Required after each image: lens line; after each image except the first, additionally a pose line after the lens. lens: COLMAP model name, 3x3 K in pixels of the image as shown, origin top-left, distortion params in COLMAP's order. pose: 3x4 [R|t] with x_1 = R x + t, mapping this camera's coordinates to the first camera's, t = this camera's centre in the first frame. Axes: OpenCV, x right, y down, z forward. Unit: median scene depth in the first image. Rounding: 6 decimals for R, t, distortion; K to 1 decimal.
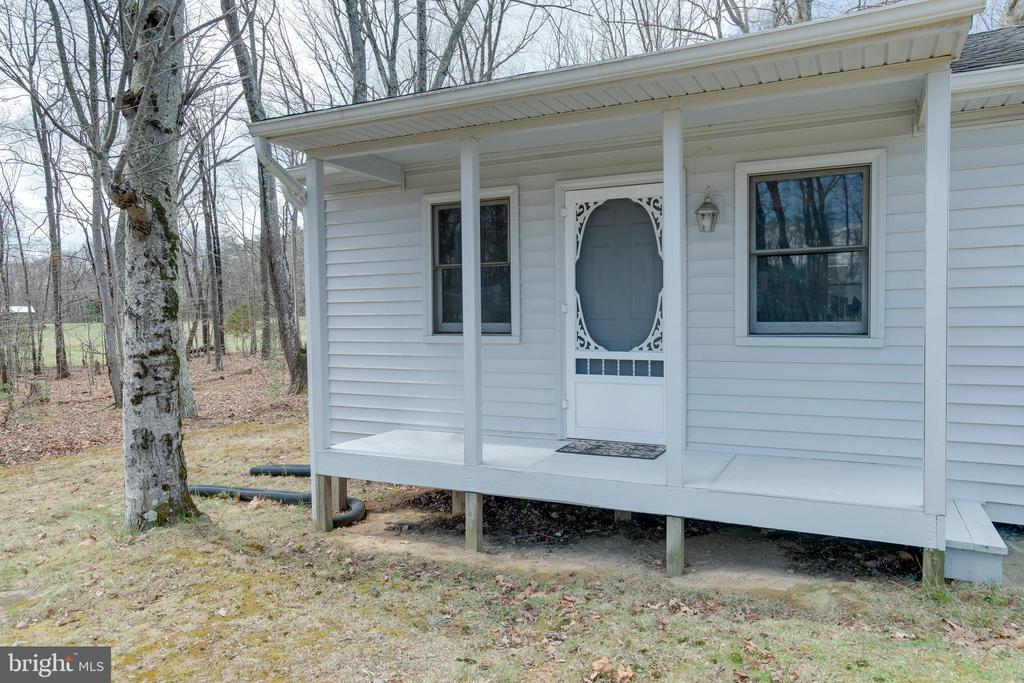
lens RADIAL K [[656.7, 0, 515.1], [0, 656.7, 342.1], [0, 0, 1]] dist [-0.000317, 0.003631]
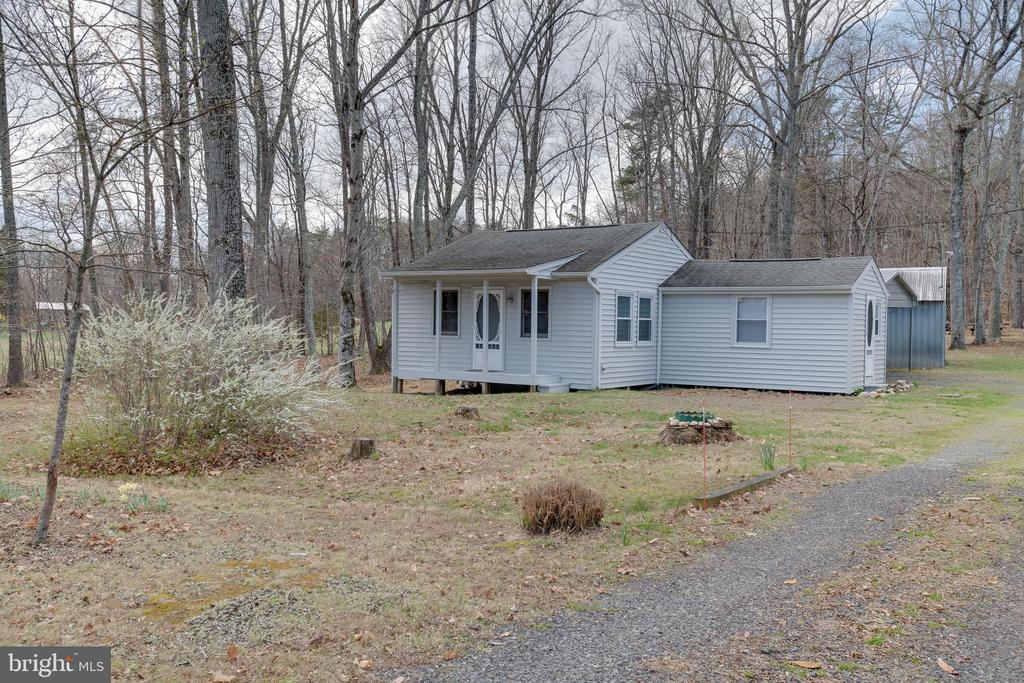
lens RADIAL K [[1004.3, 0, 511.3], [0, 1004.3, 344.3], [0, 0, 1]] dist [0.010120, 0.000000]
pose [[0.987315, 0.027941, -0.156297, 1.048029], [-0.031134, 0.999353, -0.018015, 0.113719], [0.155692, 0.022653, 0.987546, -3.835076]]
